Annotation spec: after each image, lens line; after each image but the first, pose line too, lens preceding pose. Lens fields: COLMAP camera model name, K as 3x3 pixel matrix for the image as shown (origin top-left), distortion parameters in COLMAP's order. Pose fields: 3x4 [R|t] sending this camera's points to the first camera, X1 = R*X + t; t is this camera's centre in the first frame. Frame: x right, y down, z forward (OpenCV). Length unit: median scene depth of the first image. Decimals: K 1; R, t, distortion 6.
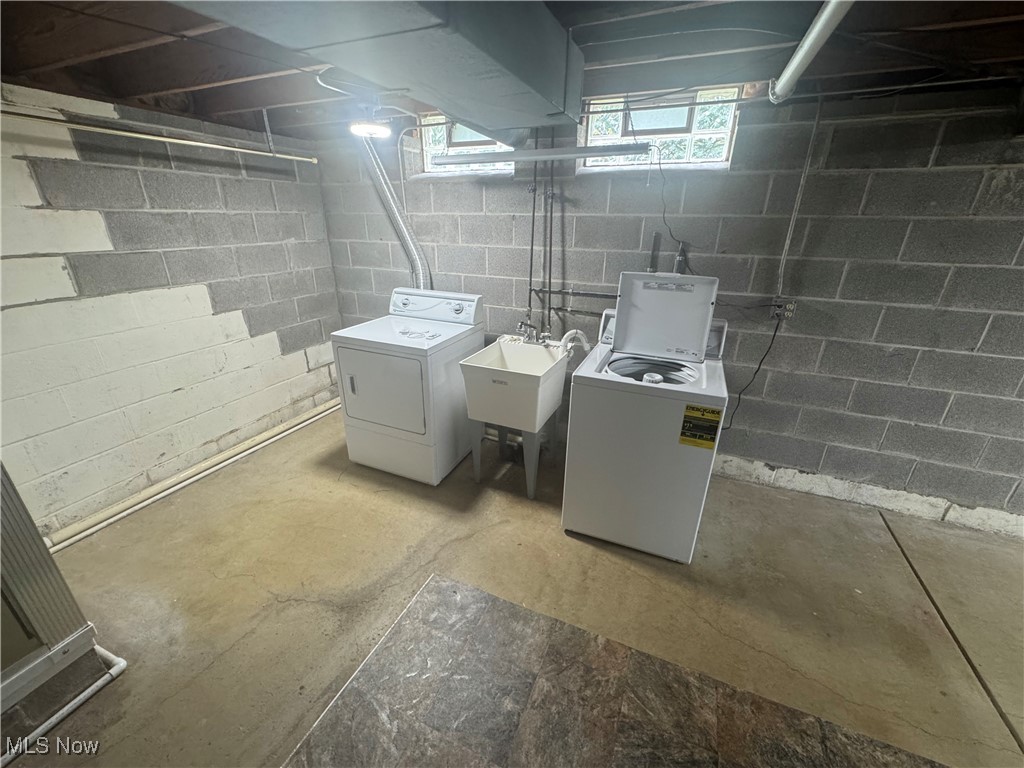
lens RADIAL K [[406.2, 0, 511.5], [0, 406.2, 382.4], [0, 0, 1]] dist [-0.008319, 0.001077]
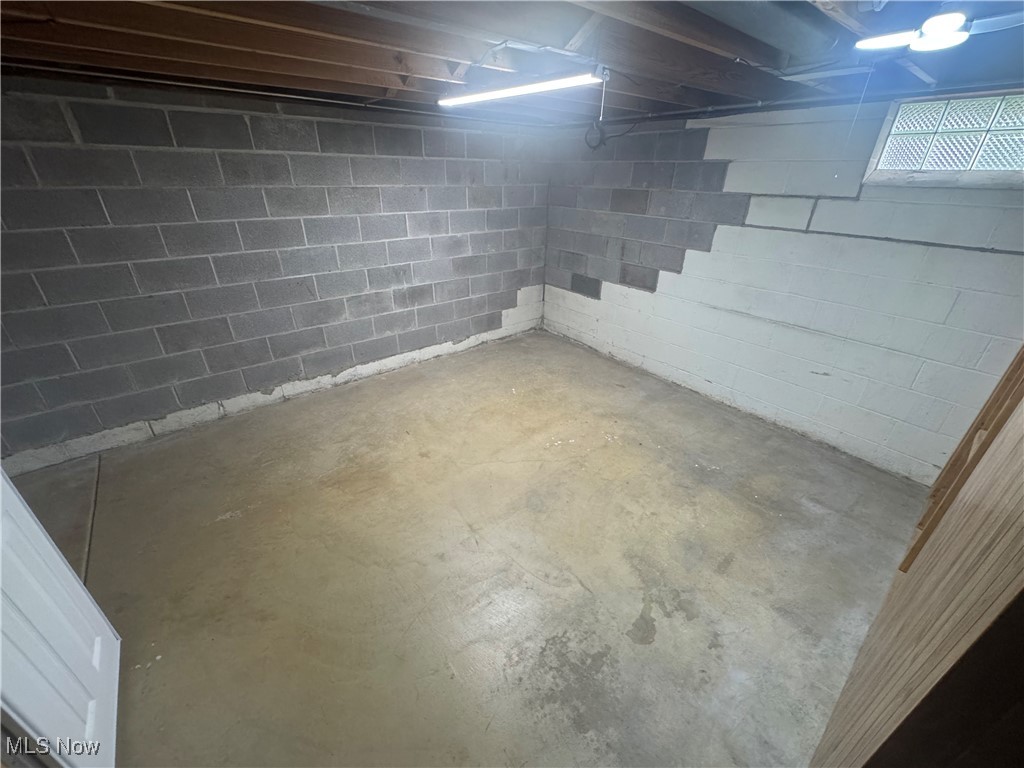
lens RADIAL K [[406.2, 0, 510.4], [0, 406.2, 382.7], [0, 0, 1]] dist [-0.008319, 0.001077]
pose [[0.465014, -0.409067, 0.785128, 0.672340], [0.325863, 0.903672, 0.277830, 0.207326], [-0.823150, 0.126649, 0.553520, -0.630086]]
